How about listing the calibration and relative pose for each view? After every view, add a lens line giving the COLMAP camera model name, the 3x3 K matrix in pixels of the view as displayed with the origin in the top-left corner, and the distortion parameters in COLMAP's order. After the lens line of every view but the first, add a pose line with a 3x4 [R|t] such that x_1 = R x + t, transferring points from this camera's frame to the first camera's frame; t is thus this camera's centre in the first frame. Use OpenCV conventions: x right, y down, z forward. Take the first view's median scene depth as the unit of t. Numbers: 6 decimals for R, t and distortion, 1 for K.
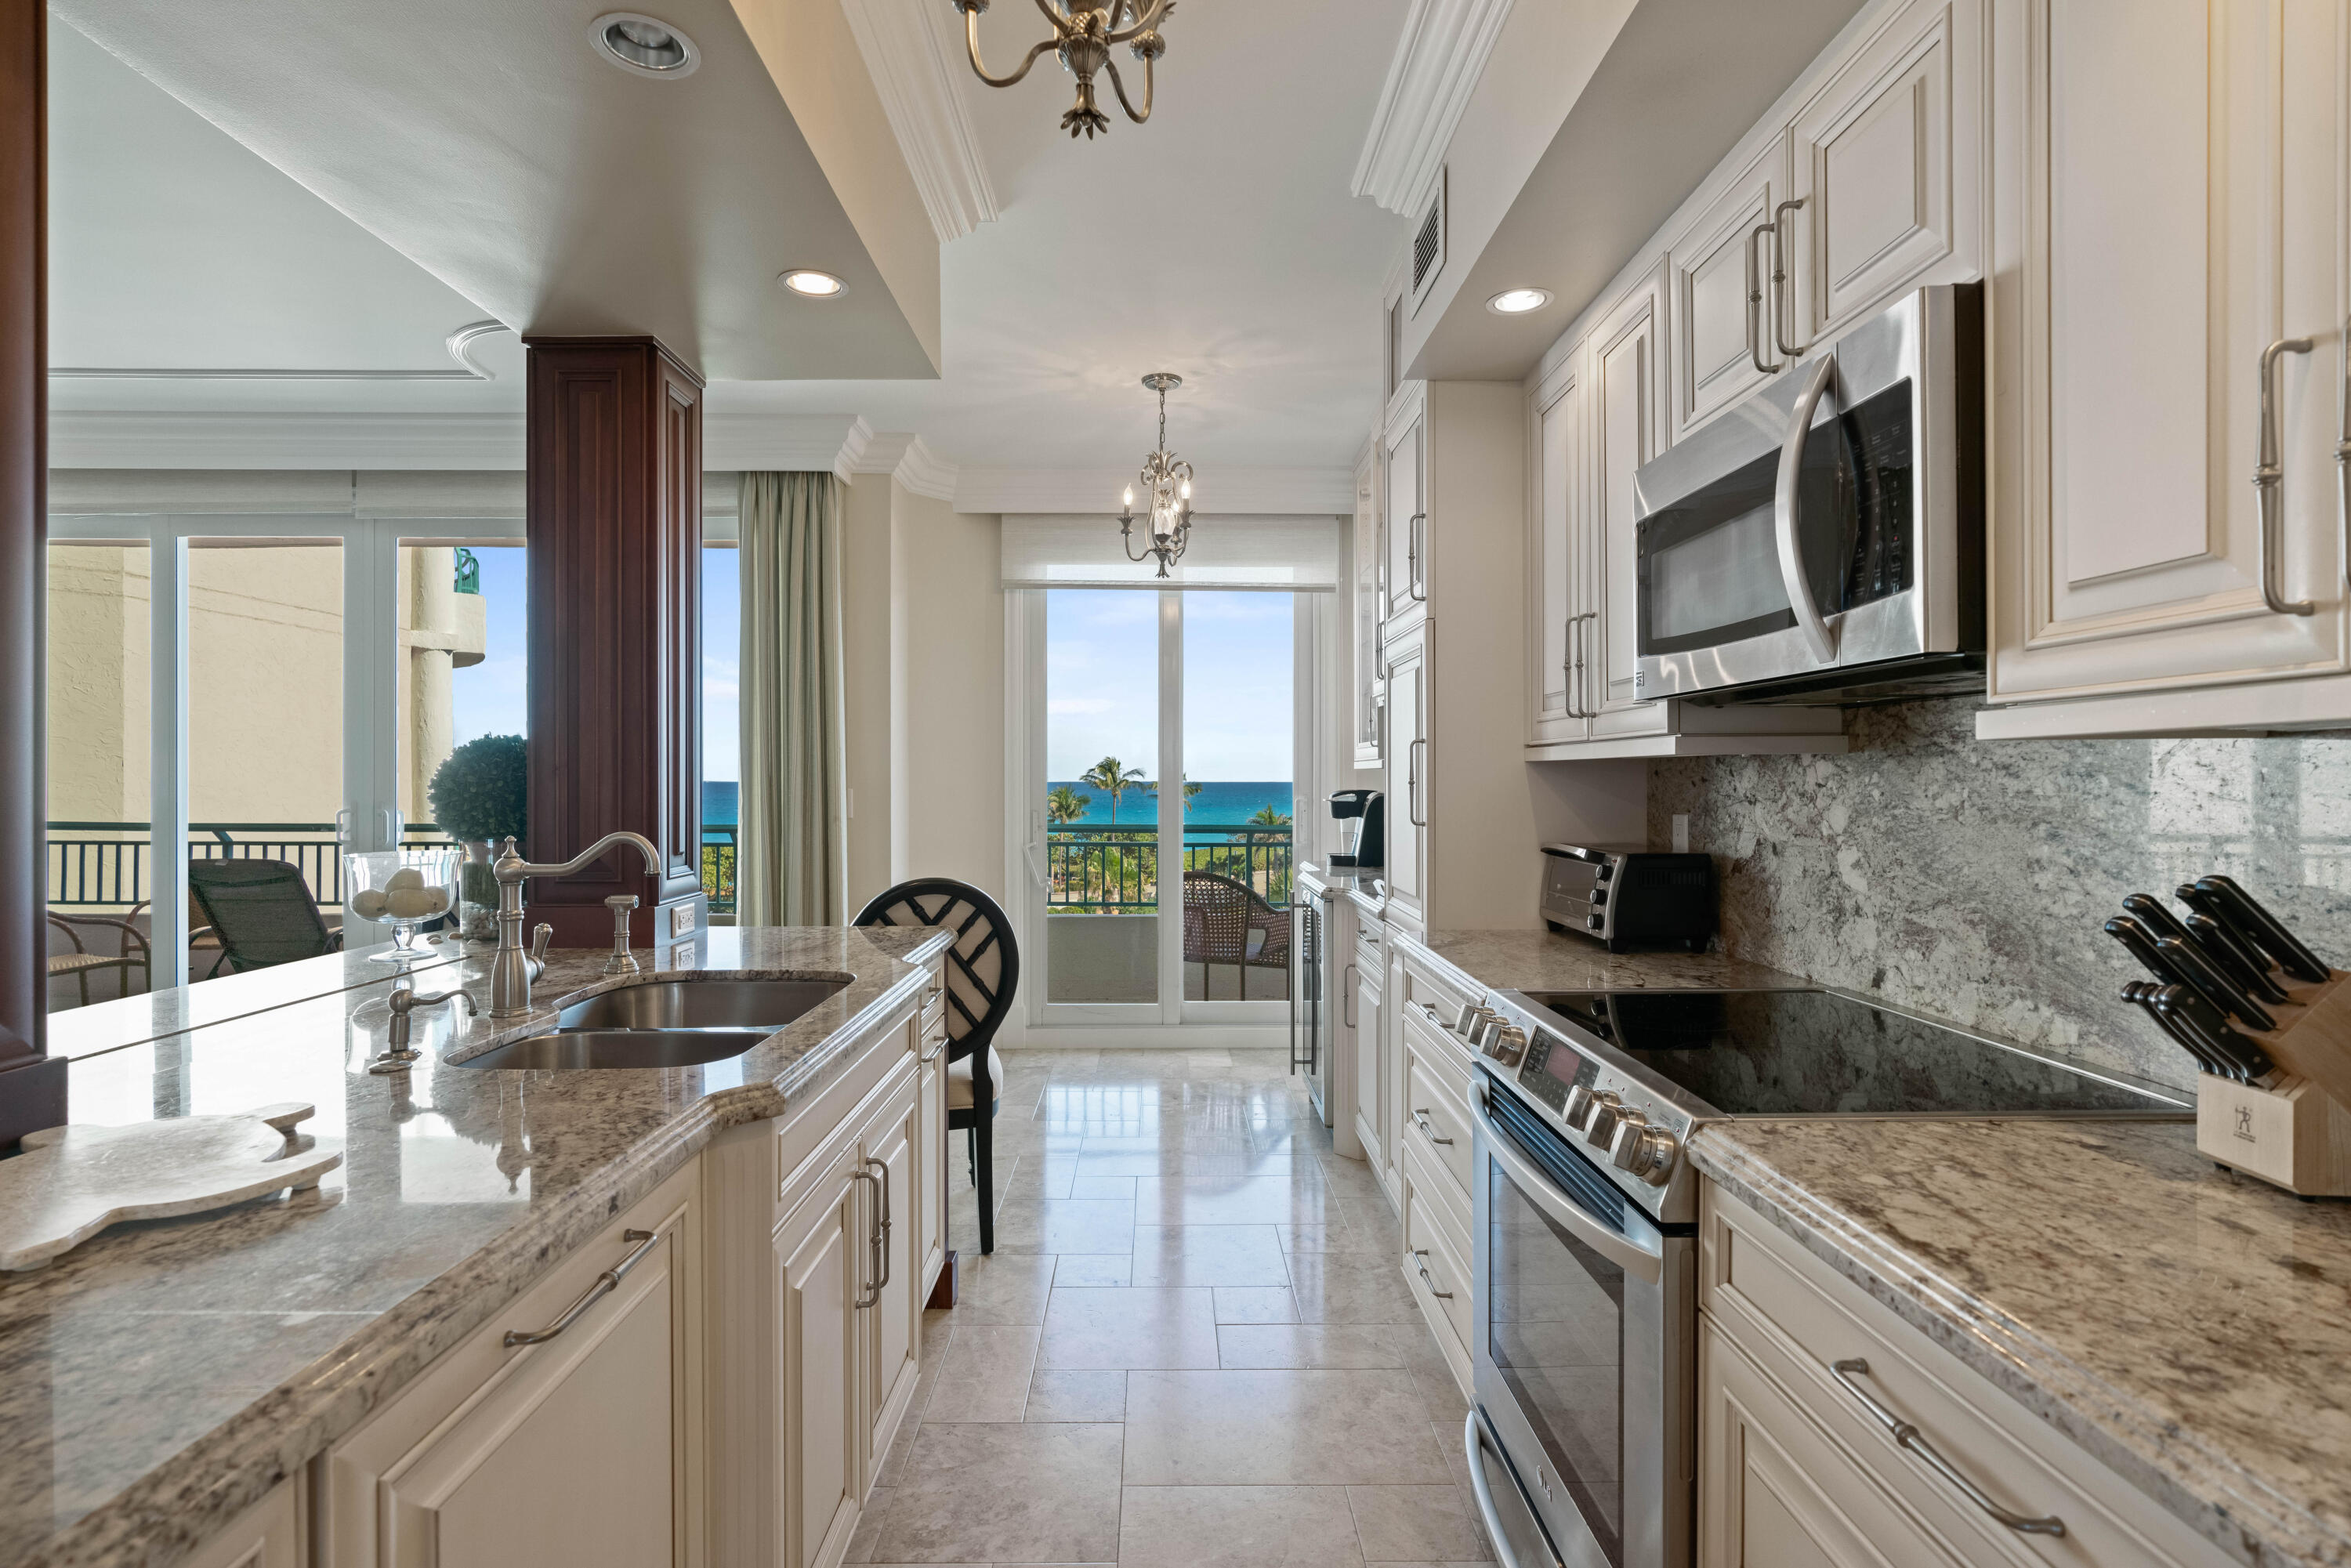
lens RADIAL K [[1139.0, 0, 1169.7], [0, 1139.0, 780.6], [0, 0, 1]] dist [-0.014384, 0.006607]
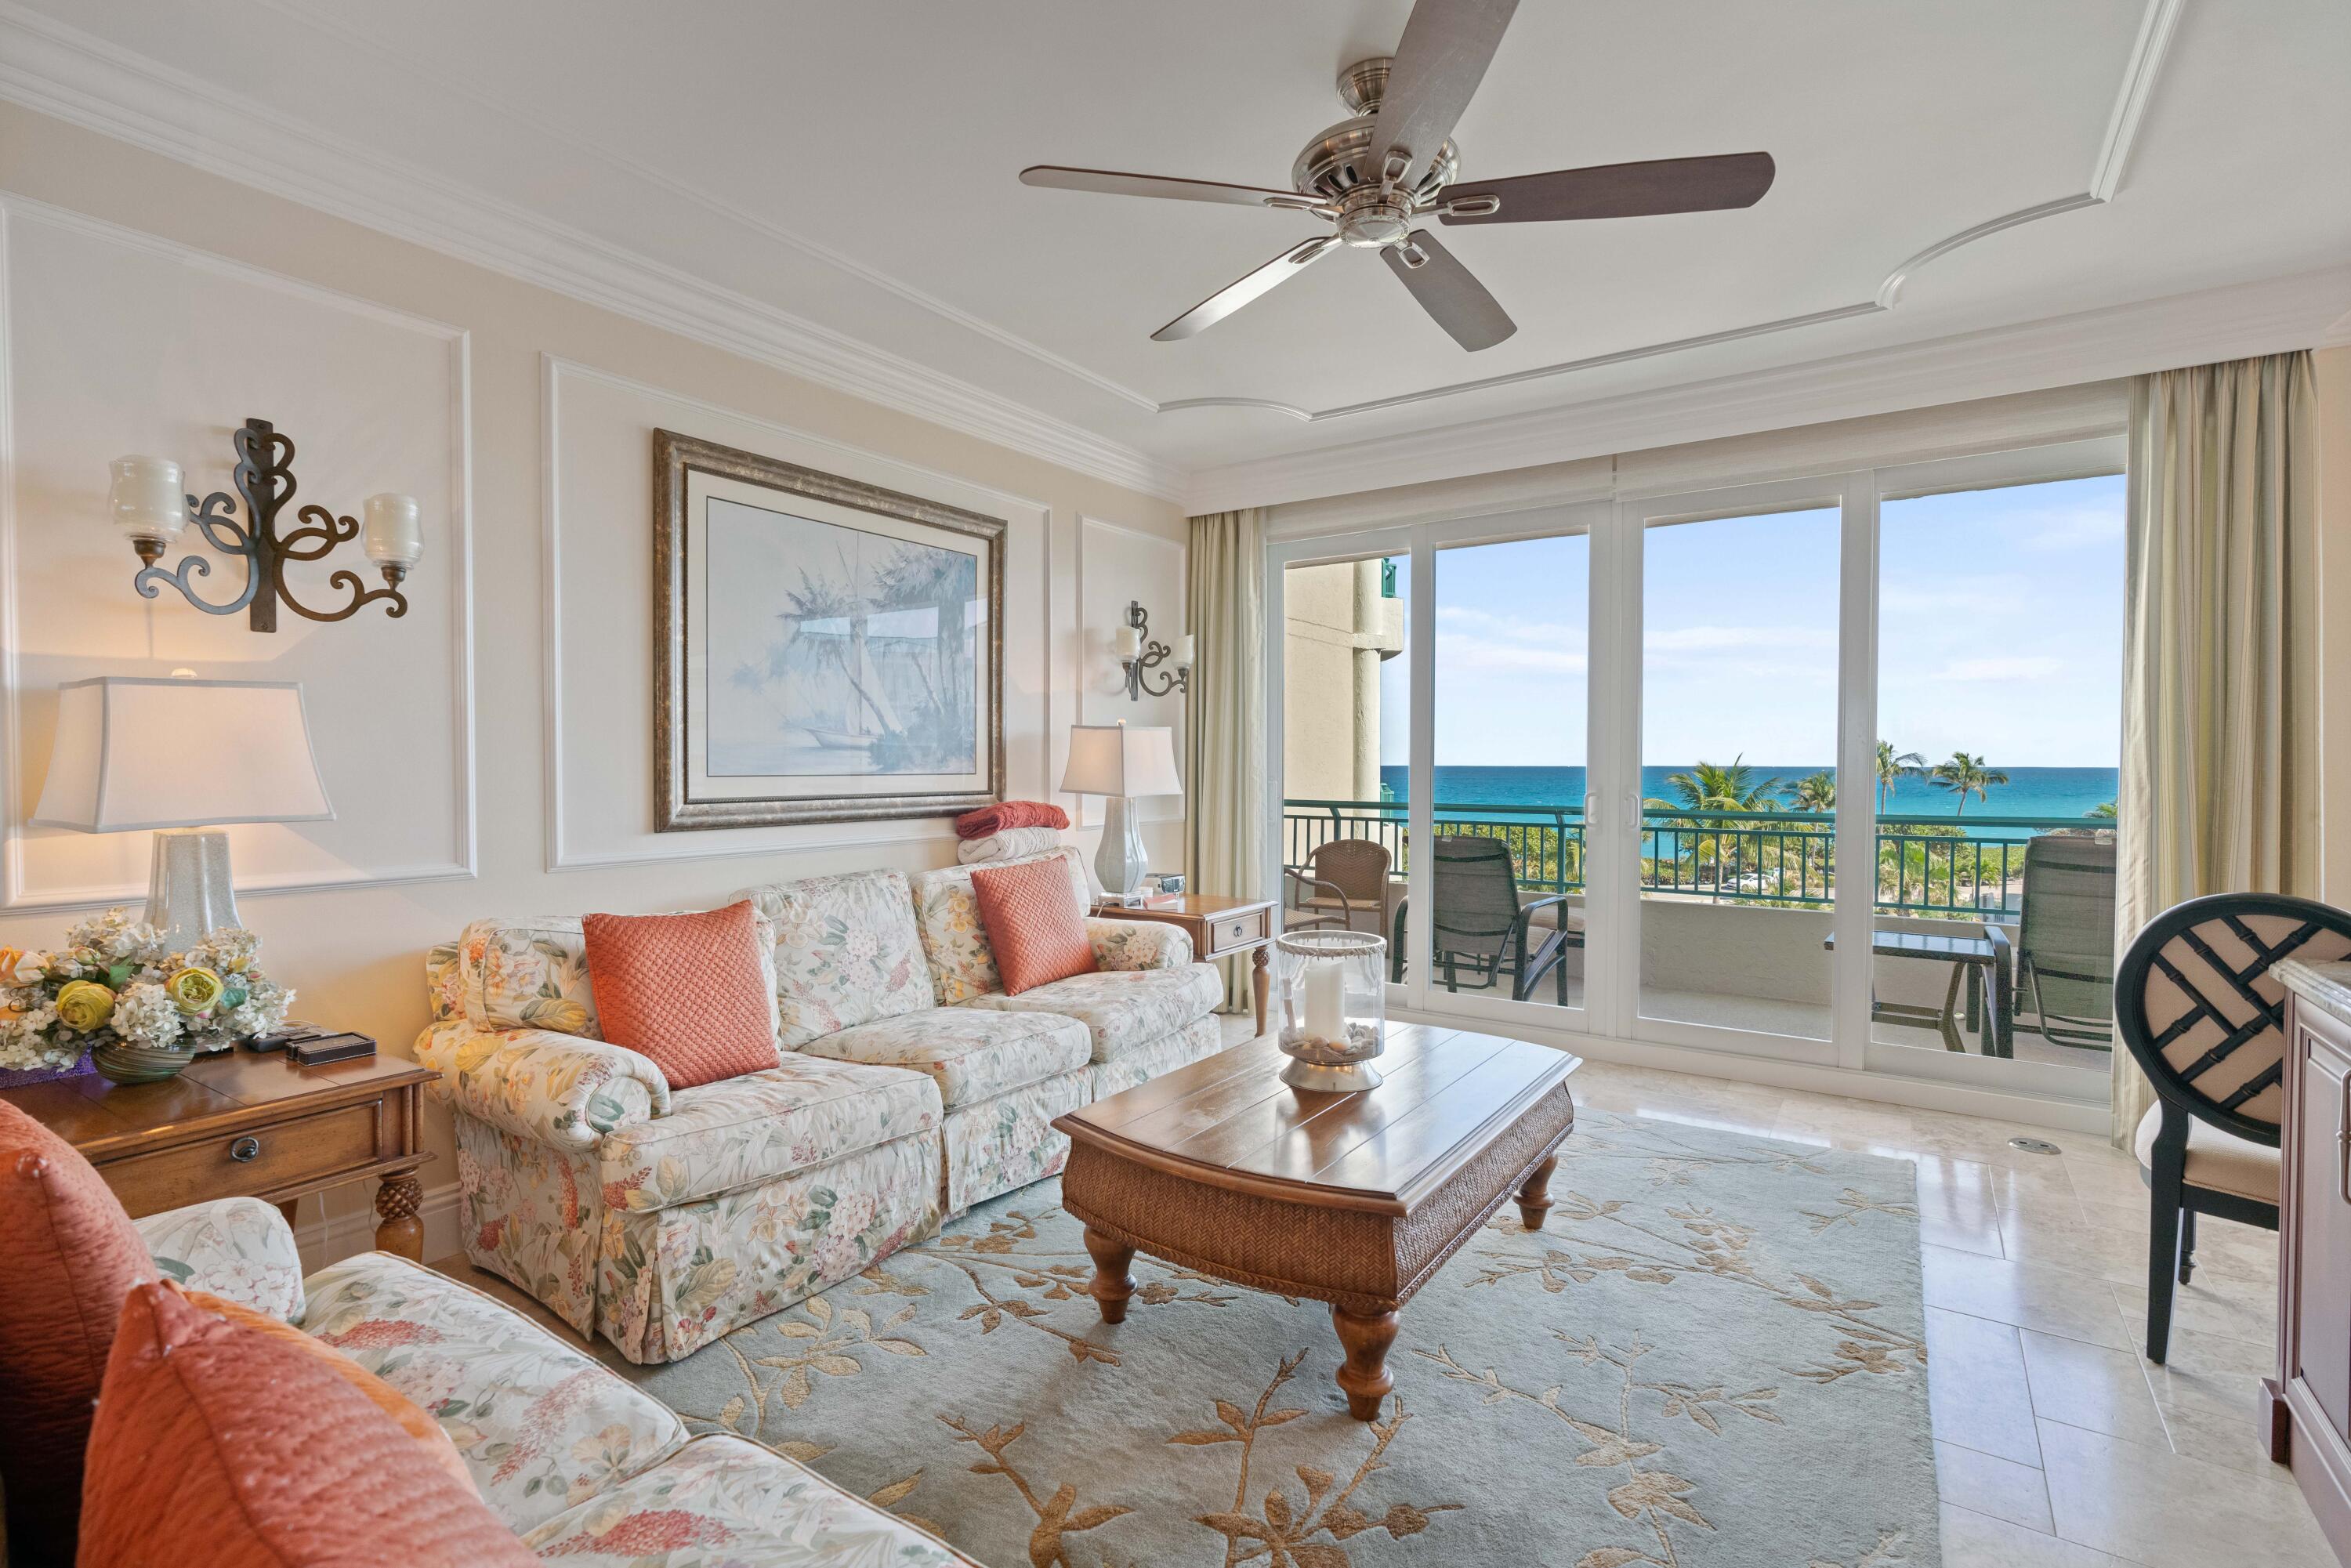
lens RADIAL K [[1081.7, 0, 1170.8], [0, 1081.7, 784.8], [0, 0, 1]] dist [-0.010964, 0.004960]
pose [[0.815371, 0.011640, -0.578821, -0.863231], [-0.001075, 0.999827, 0.018592, 0.001567], [0.578937, -0.014537, 0.815243, -0.016412]]
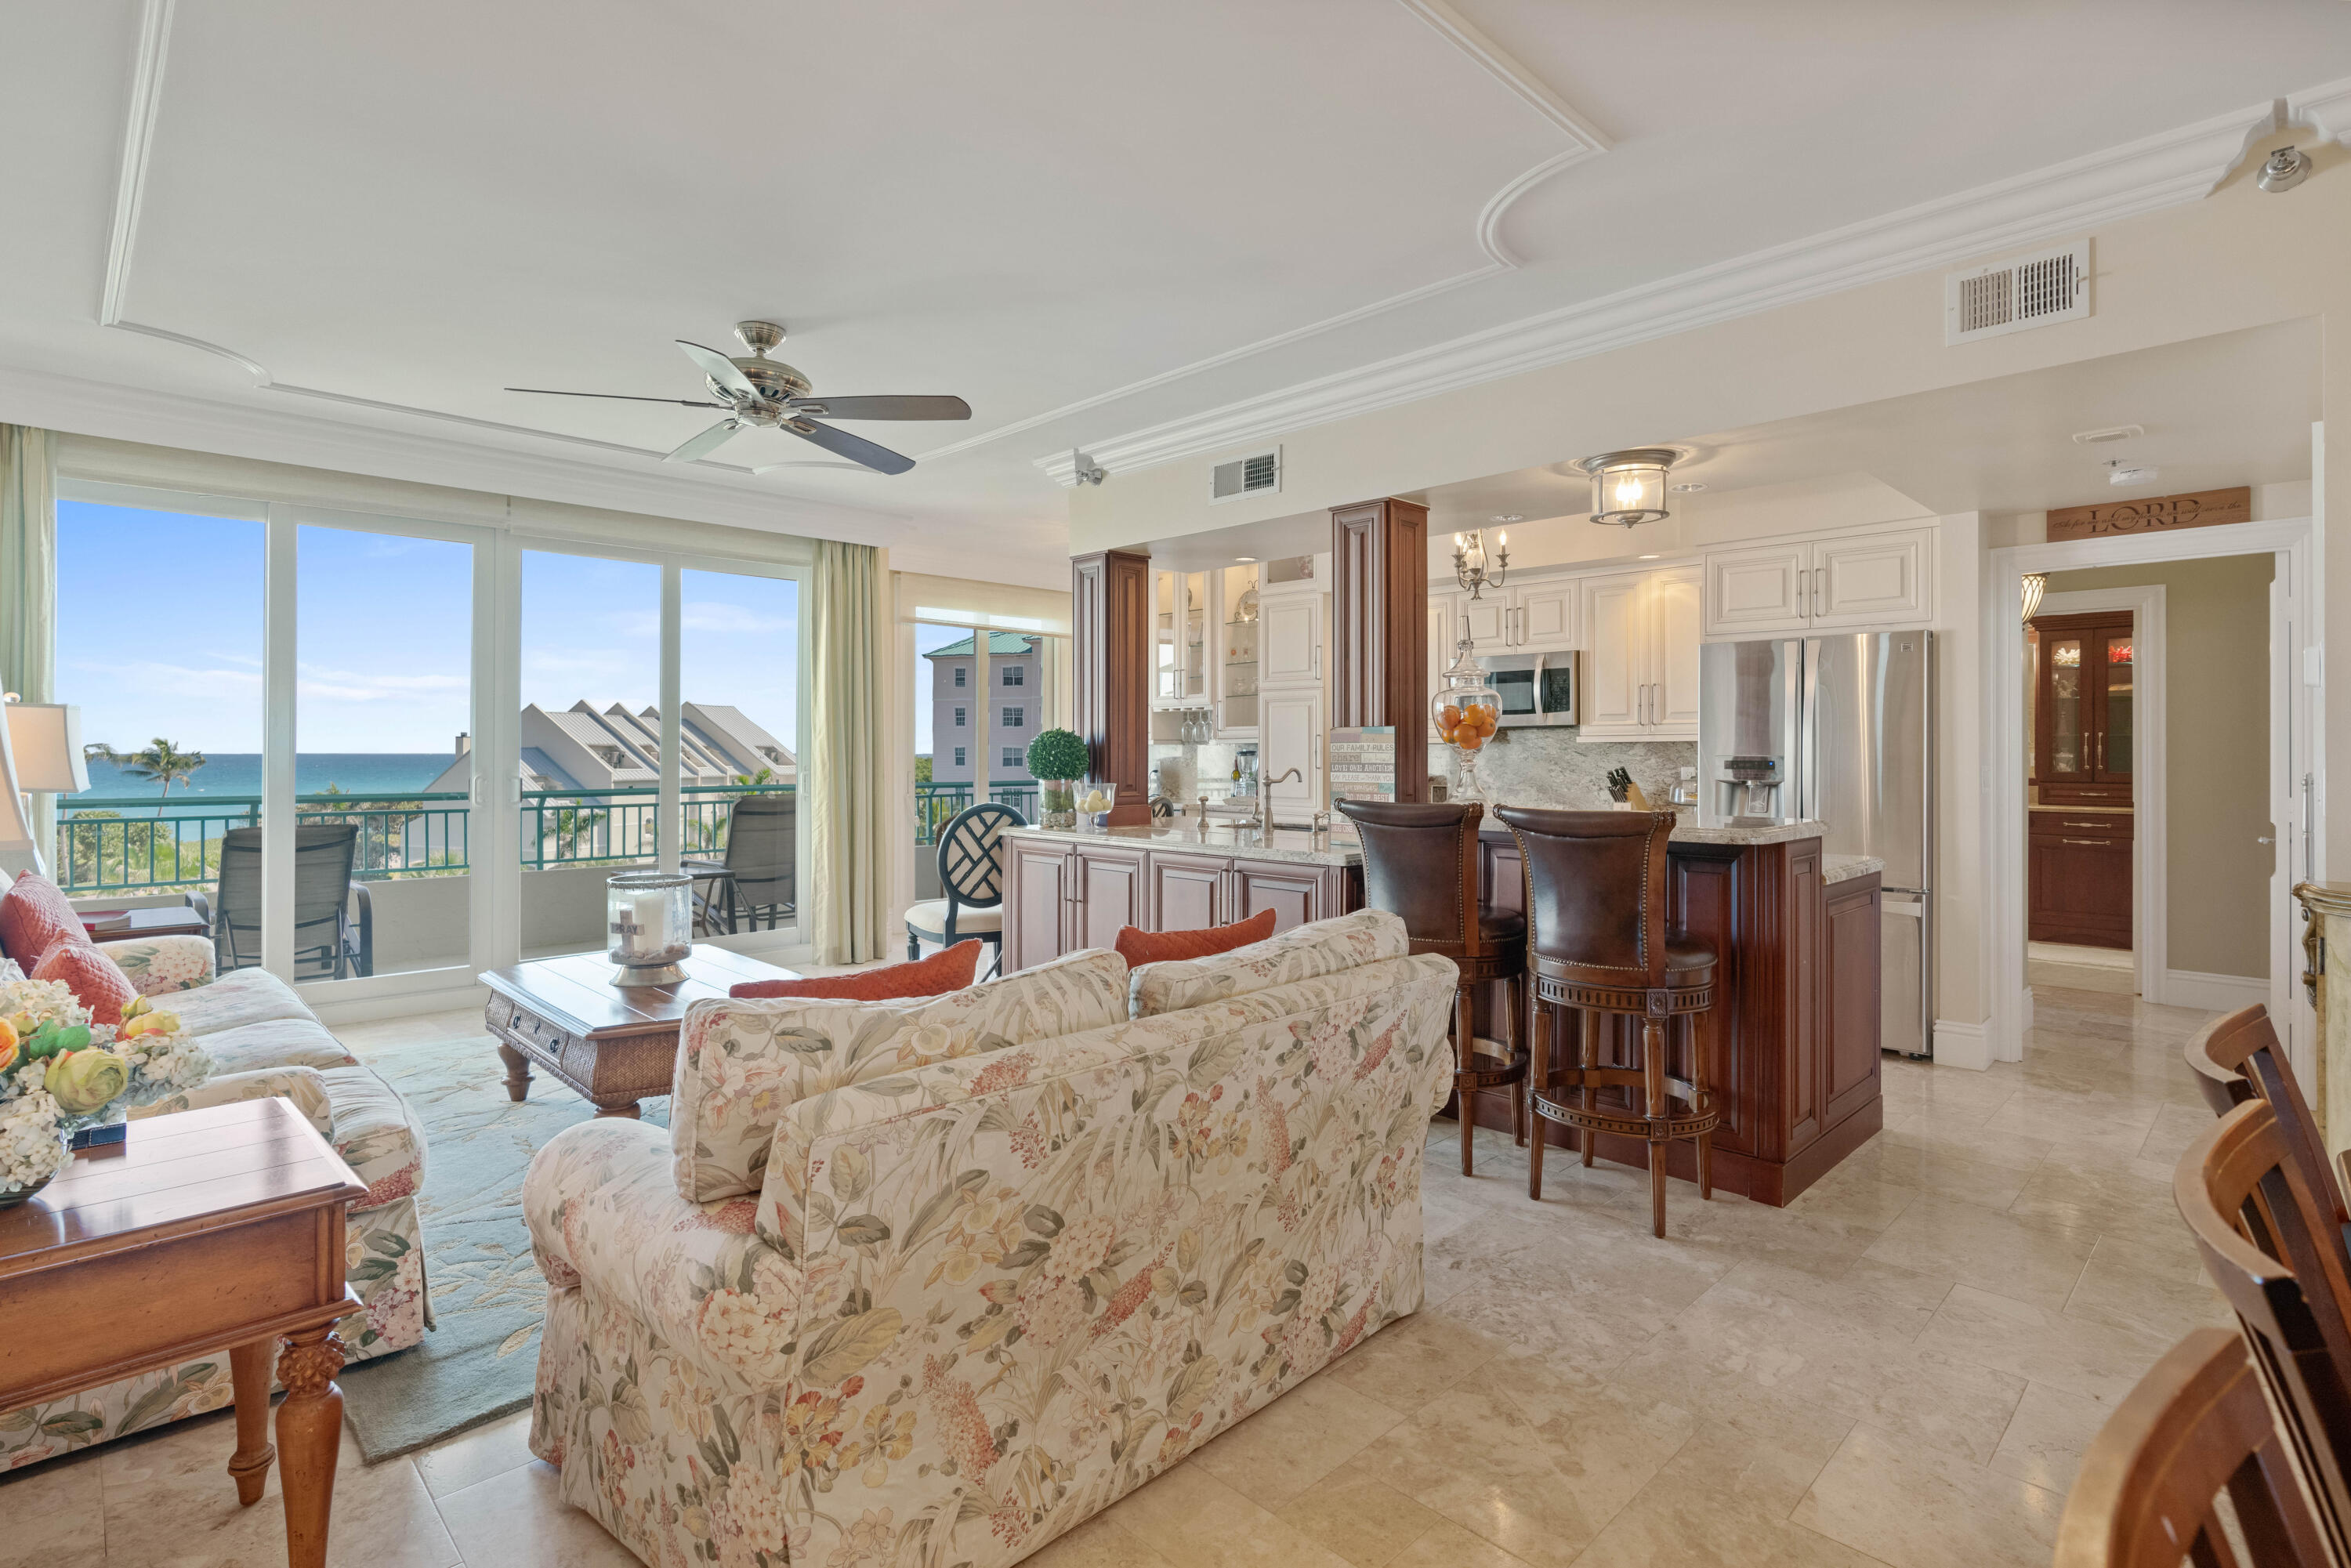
lens RADIAL K [[1139.0, 0, 1162.1], [0, 1139.0, 742.9], [0, 0, 1]] dist [-0.014384, 0.006607]
pose [[0.725654, 0.004521, 0.688045, -1.857577], [0.001003, 0.999970, -0.007628, 0.001506], [-0.688059, 0.006225, 0.725628, -0.627268]]
